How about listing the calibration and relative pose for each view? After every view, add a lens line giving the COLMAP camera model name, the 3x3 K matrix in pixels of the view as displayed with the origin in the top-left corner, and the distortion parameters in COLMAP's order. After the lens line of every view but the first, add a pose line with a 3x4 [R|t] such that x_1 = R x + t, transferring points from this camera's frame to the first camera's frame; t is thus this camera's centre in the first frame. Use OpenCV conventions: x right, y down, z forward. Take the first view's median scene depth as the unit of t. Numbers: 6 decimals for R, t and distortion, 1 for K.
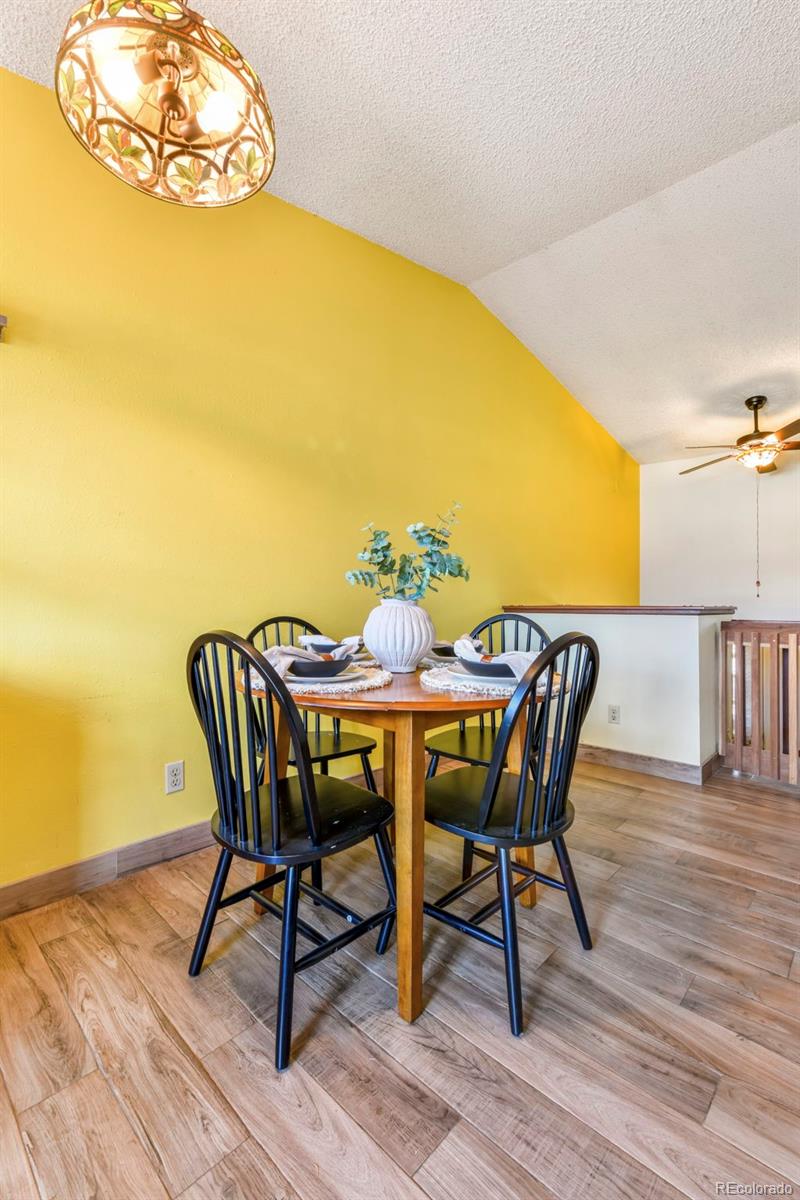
lens RADIAL K [[524.6, 0, 404.0], [0, 524.6, 601.5], [0, 0, 1]] dist [0.006473, -0.002826]
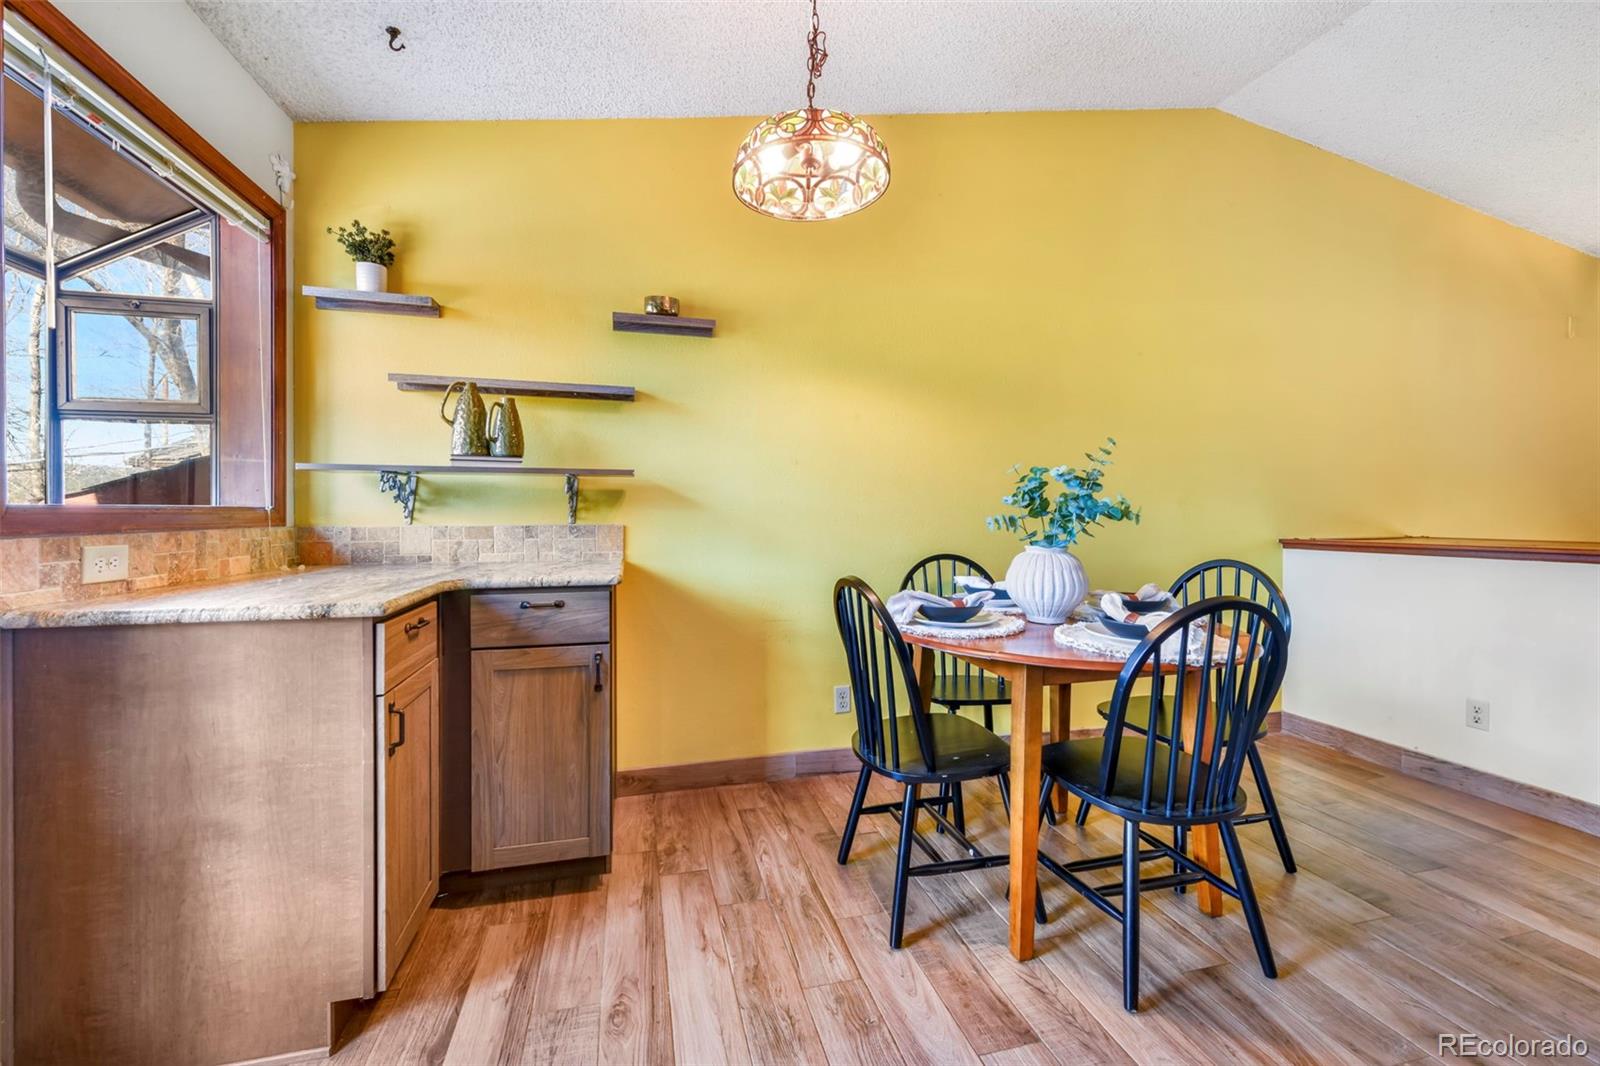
lens RADIAL K [[653.4, 0, 787.3], [0, 653.4, 532.1], [0, 0, 1]] dist [0.010870, -0.001794]
pose [[0.842815, 0.012592, -0.538056, 0.278997], [0.003591, 0.999572, 0.029017, -0.077004], [0.538192, -0.026388, 0.842409, -0.283641]]
